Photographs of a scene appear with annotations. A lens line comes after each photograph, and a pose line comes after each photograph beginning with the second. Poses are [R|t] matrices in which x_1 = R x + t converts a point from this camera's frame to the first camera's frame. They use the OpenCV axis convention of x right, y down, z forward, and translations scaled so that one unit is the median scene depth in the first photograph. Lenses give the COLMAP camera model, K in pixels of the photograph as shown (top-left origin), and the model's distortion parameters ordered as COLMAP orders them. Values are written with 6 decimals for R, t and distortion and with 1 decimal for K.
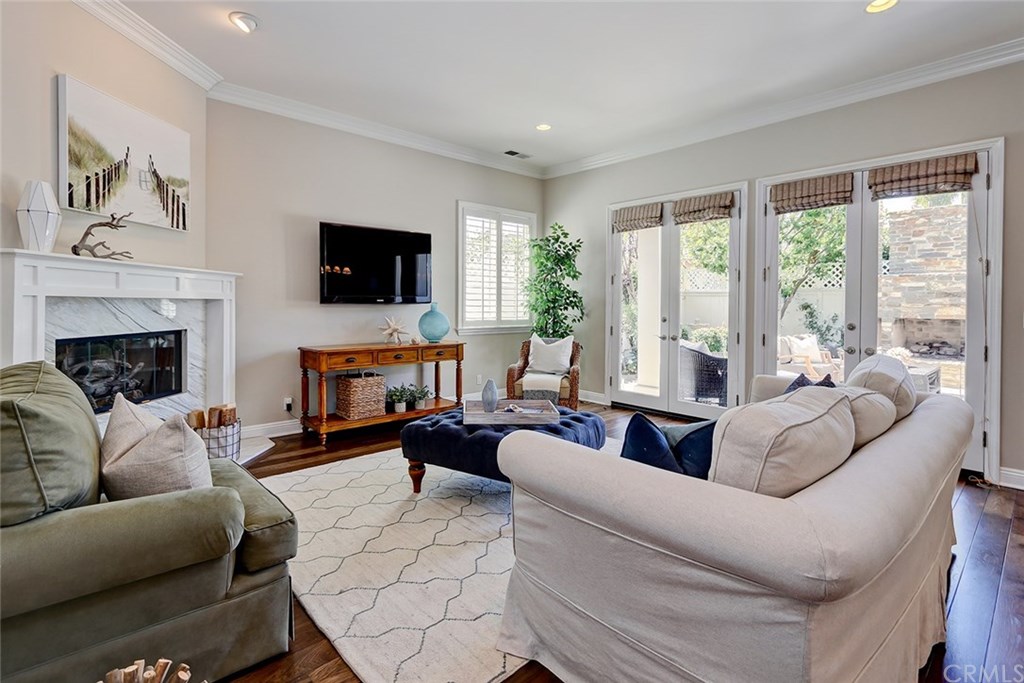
lens RADIAL K [[481.7, 0, 482.6], [0, 481.7, 295.4], [0, 0, 1]] dist [0.001529, -0.003439]
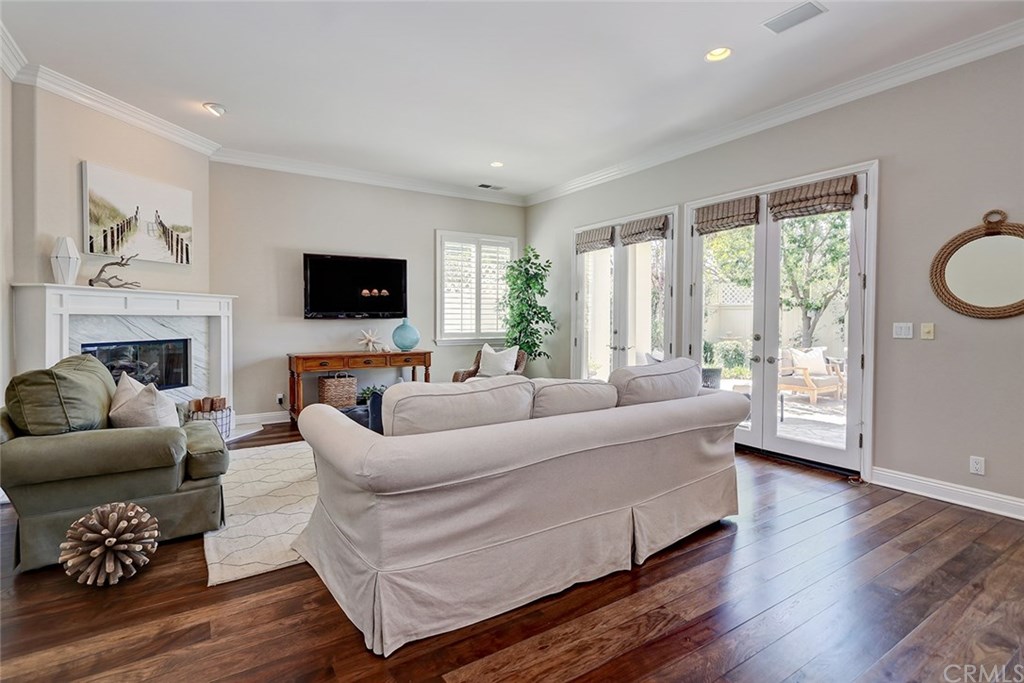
lens RADIAL K [[481.7, 0, 504.6], [0, 481.7, 316.9], [0, 0, 1]] dist [0.001529, -0.003439]
pose [[0.990226, -0.006454, -0.139325, 0.377488], [0.008040, 0.999909, 0.010824, 0.002939], [0.139242, -0.011839, 0.990188, -0.173144]]
